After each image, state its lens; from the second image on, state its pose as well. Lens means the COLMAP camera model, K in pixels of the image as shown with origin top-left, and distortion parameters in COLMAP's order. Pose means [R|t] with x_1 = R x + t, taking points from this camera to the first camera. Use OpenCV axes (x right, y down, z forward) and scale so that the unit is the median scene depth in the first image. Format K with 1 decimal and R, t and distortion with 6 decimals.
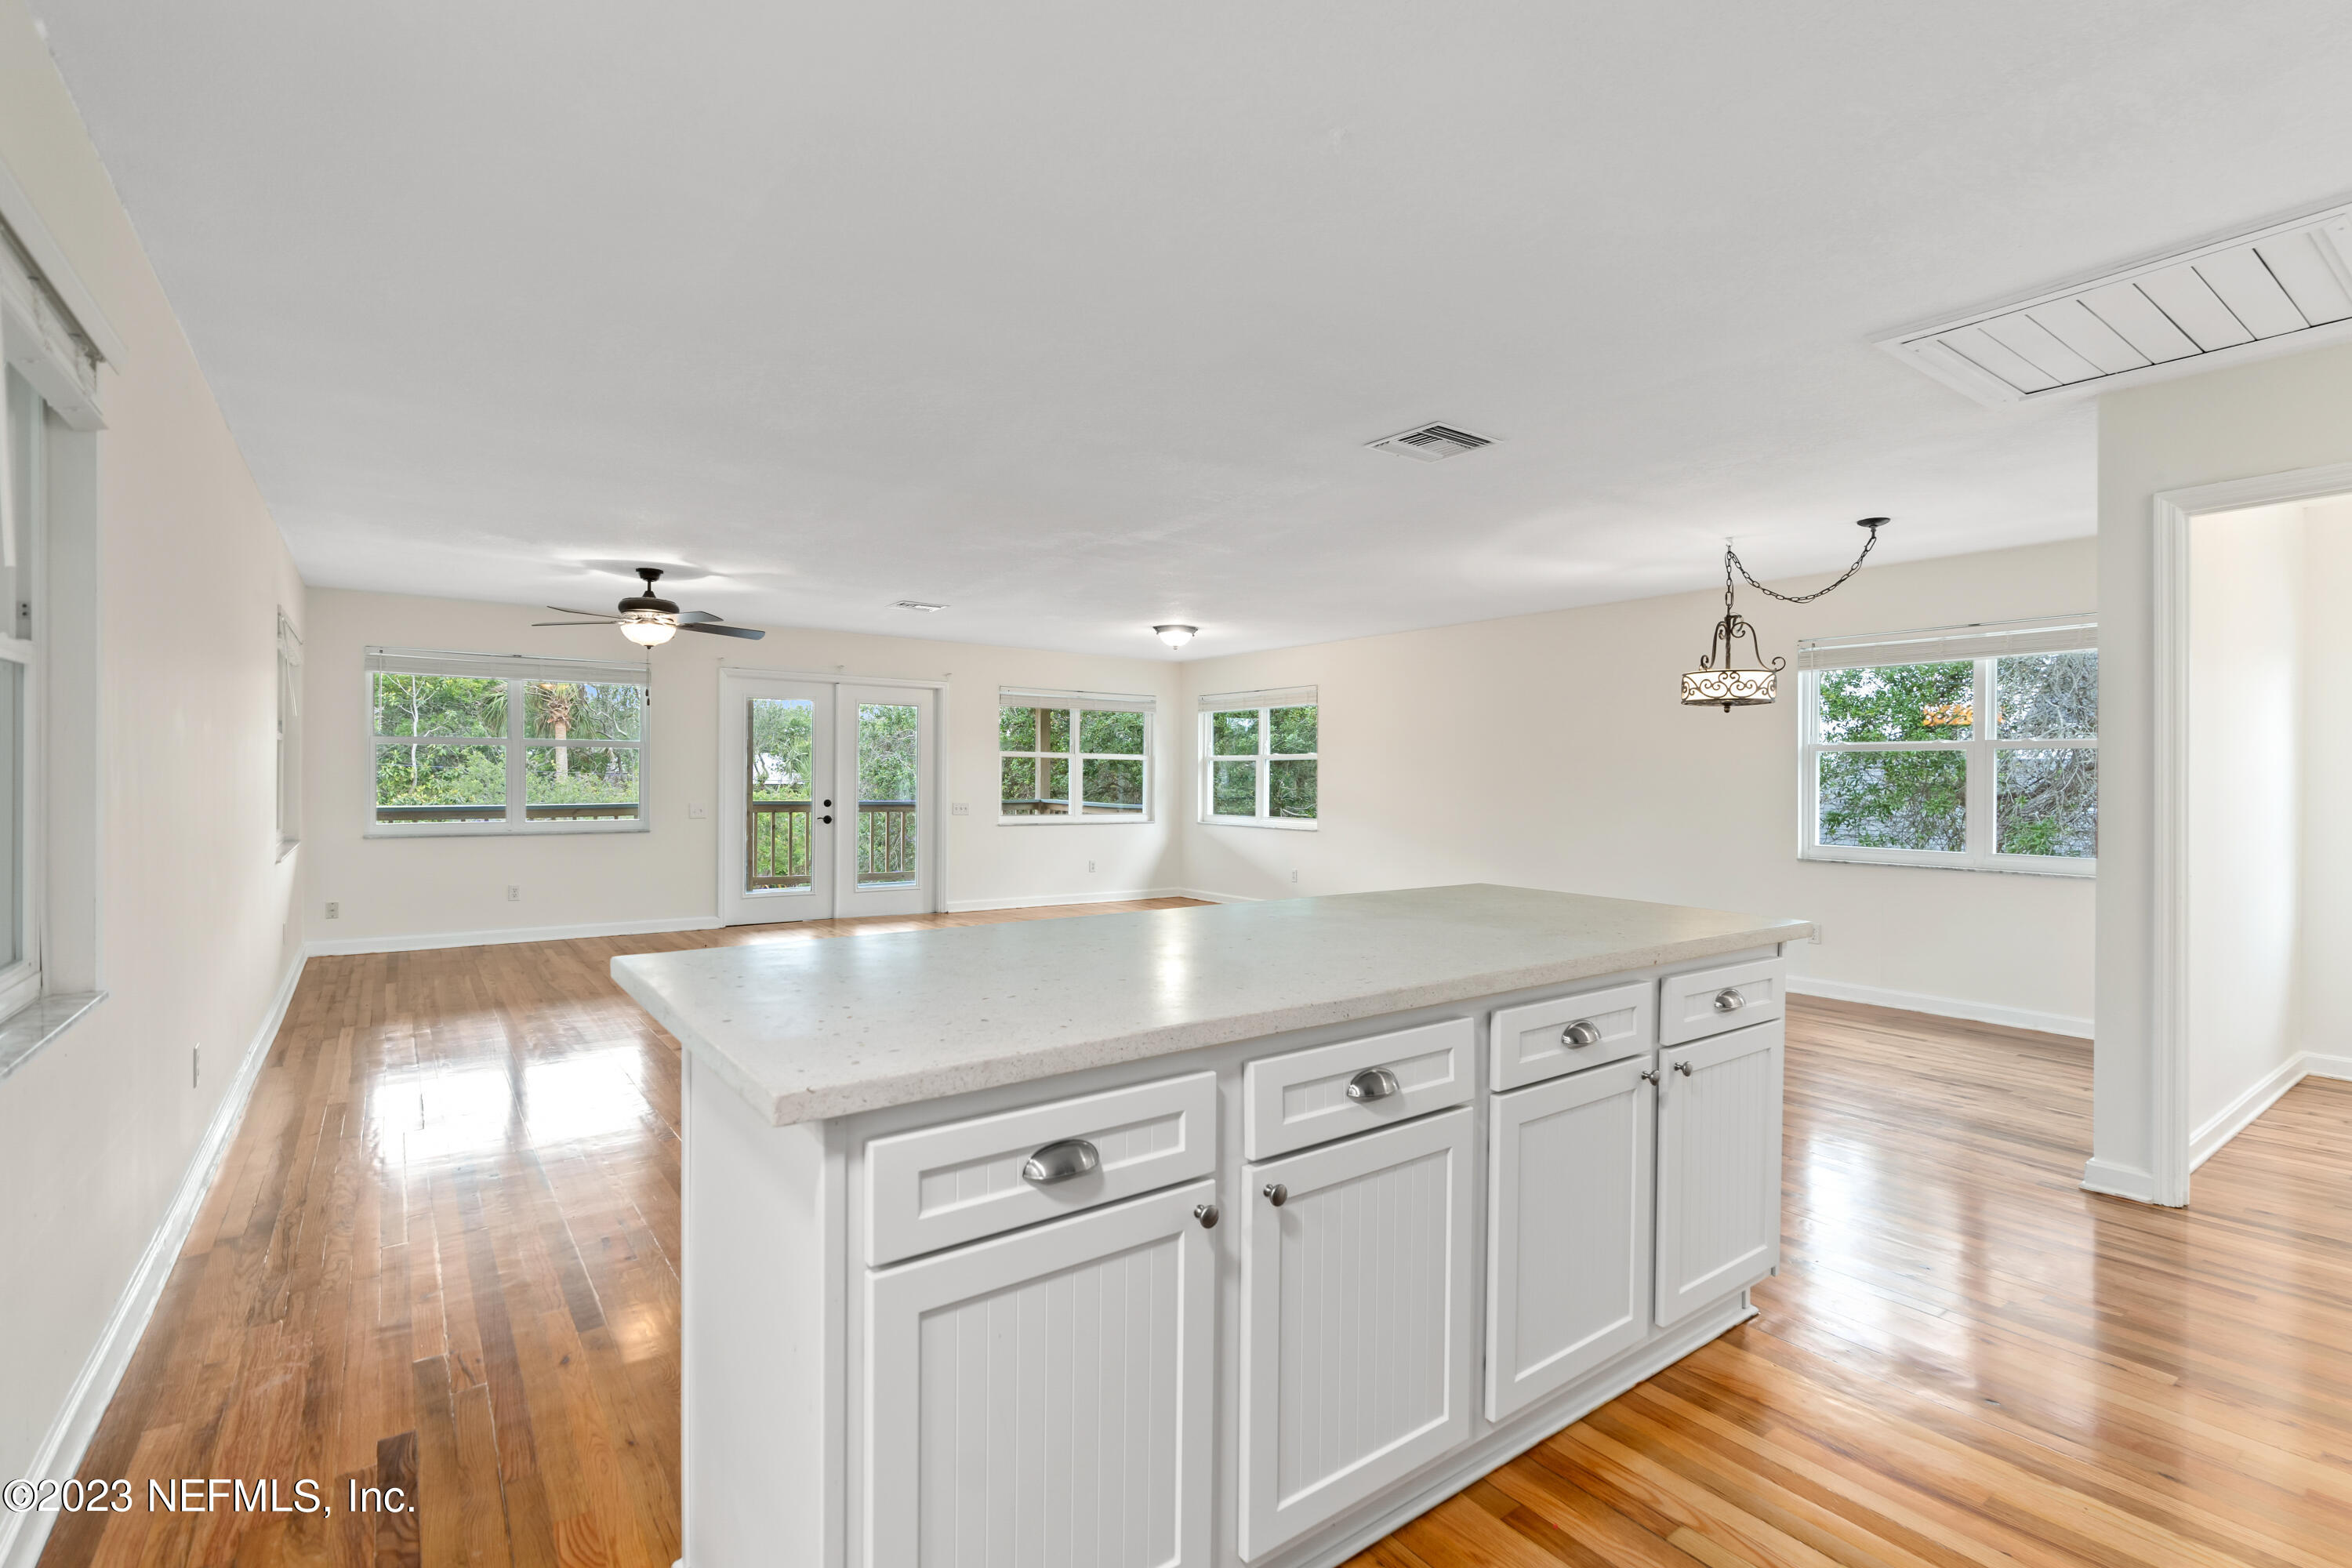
lens RADIAL K [[1096.9, 0, 1182.8], [0, 1096.9, 778.1], [0, 0, 1]] dist [-0.002933, 0.000751]
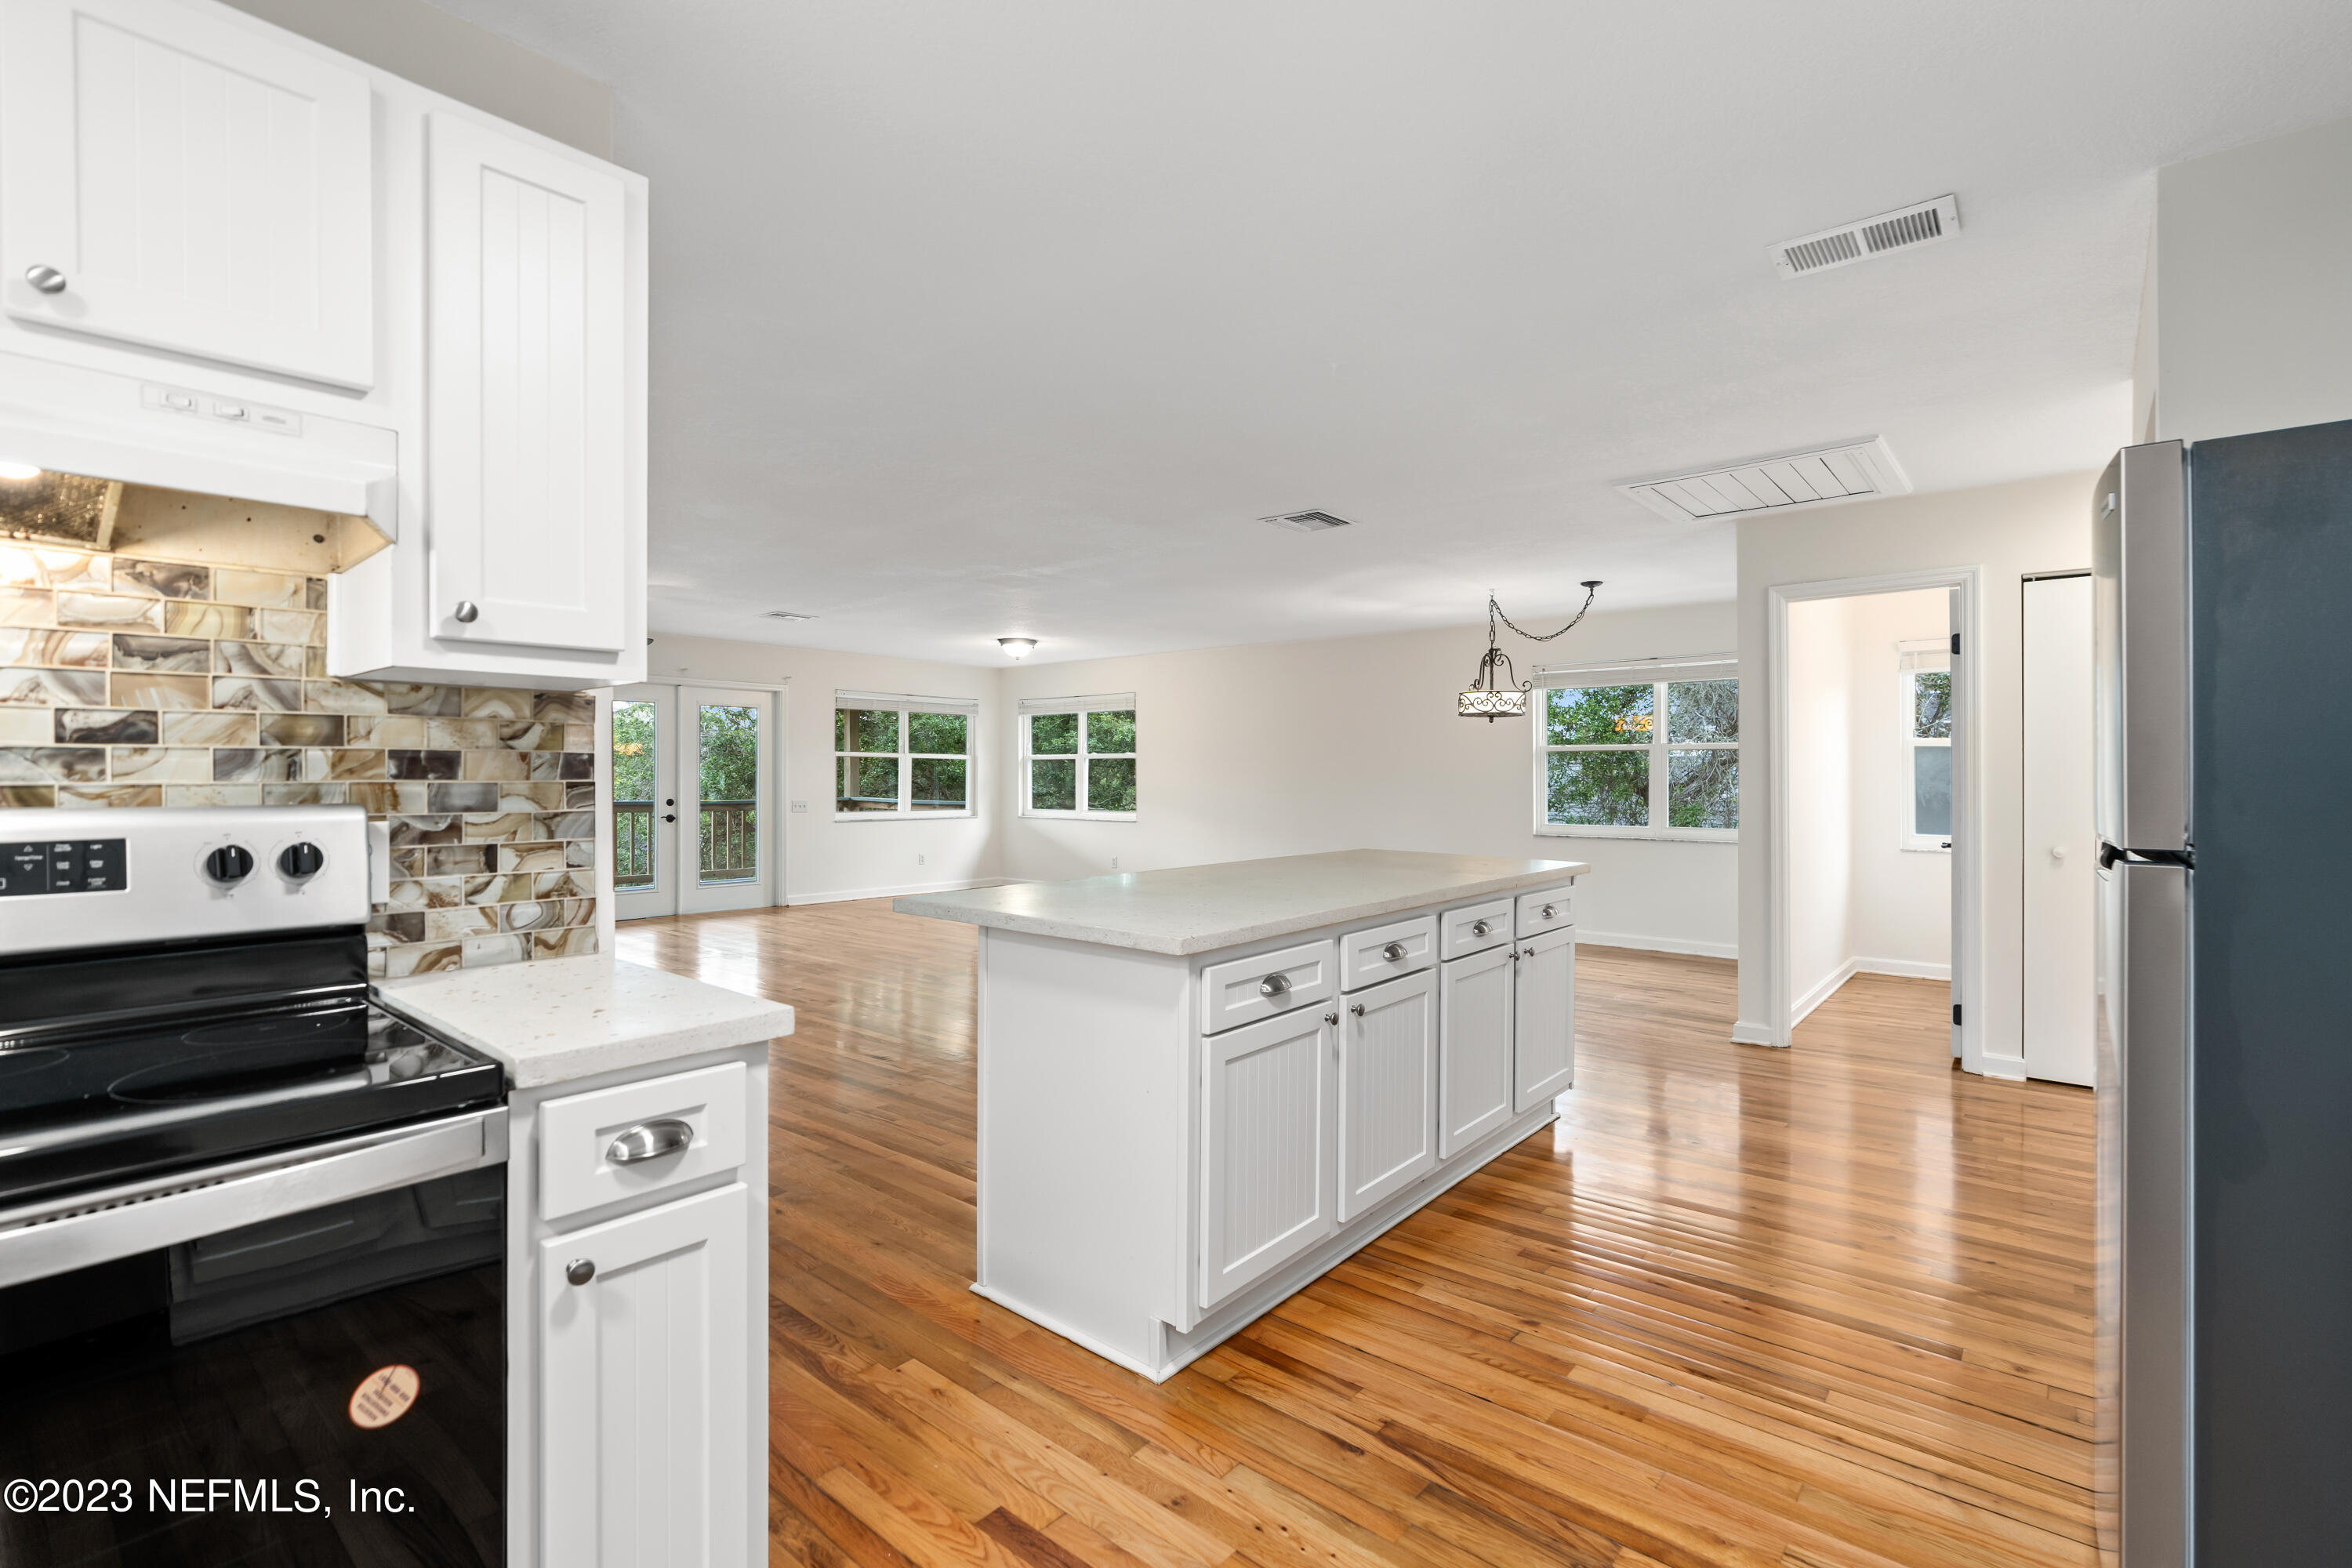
lens RADIAL K [[1090.2, 0, 1182.2], [0, 1090.2, 775.1], [0, 0, 1]] dist [-0.004838, 0.000770]
pose [[0.971997, -0.006494, 0.234904, -0.134680], [0.006530, 0.999978, 0.000625, -0.000275], [-0.234903, 0.000926, 0.972018, -0.143329]]
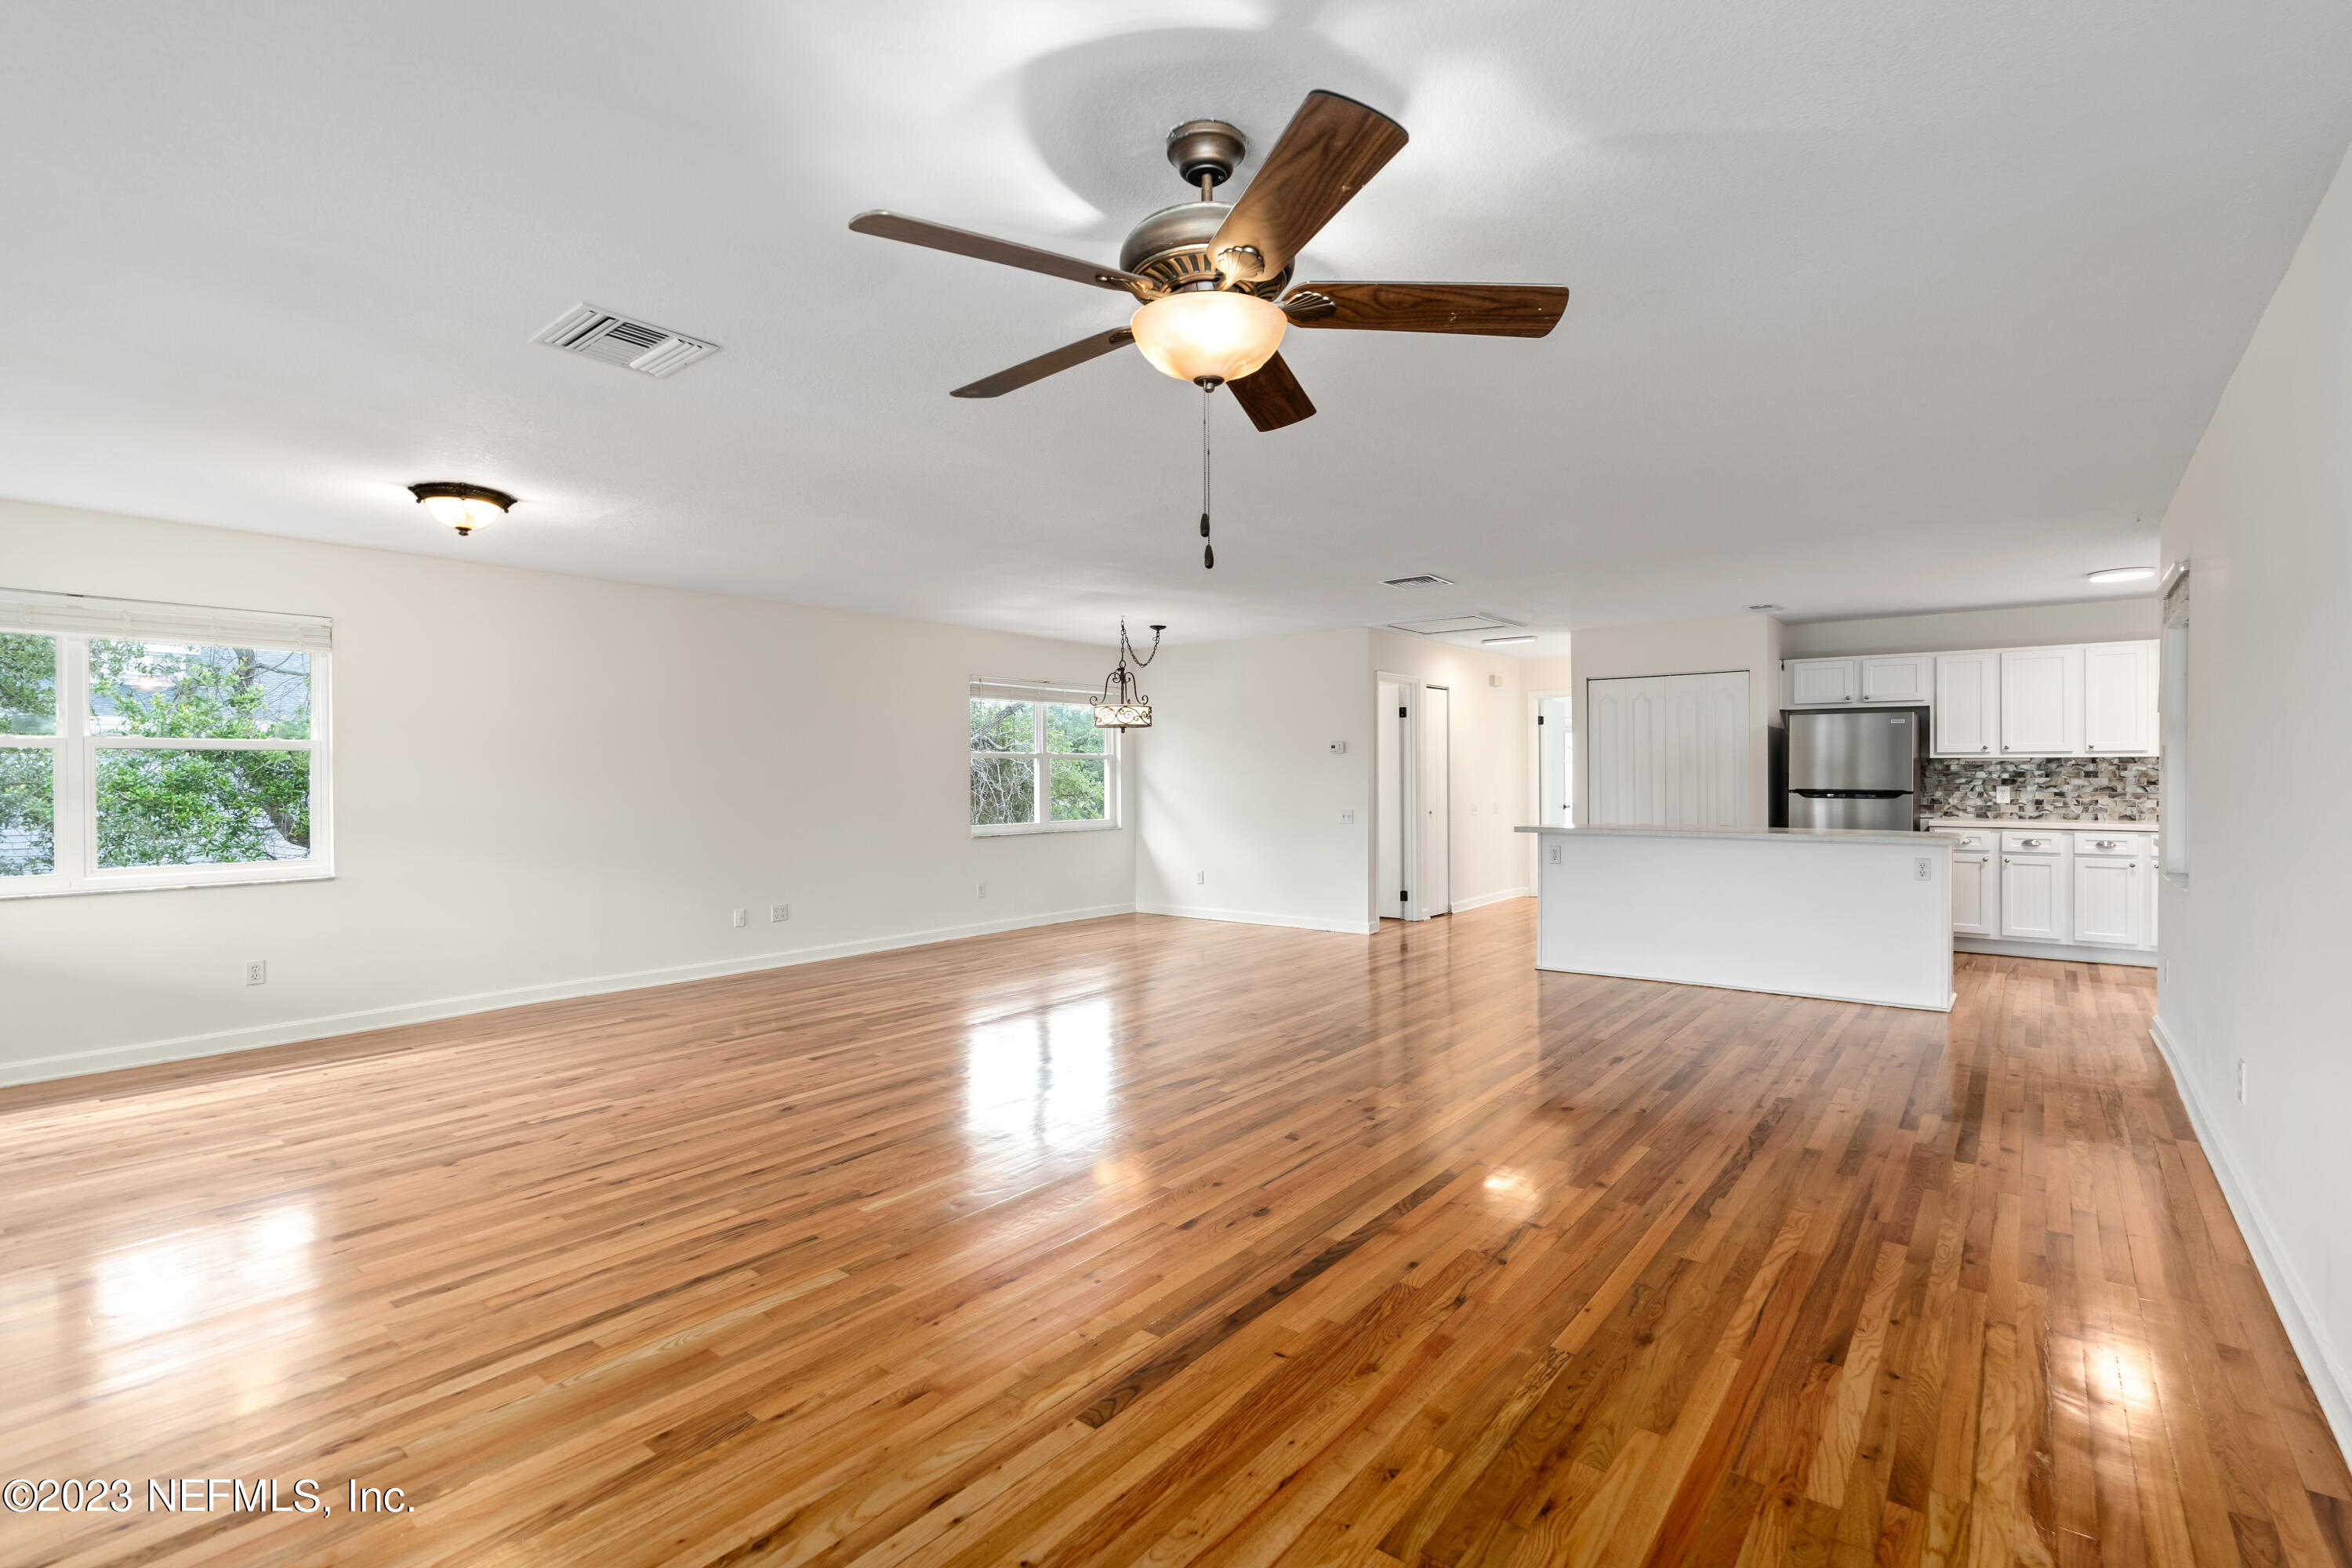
lens RADIAL K [[1090.2, 0, 1182.2], [0, 1090.2, 775.1], [0, 0, 1]] dist [-0.004838, 0.000770]
pose [[-0.256549, -0.006889, 0.966507, -0.764417], [0.002555, 0.999966, 0.007806, -0.010720], [-0.966528, 0.004472, -0.256523, 1.031865]]
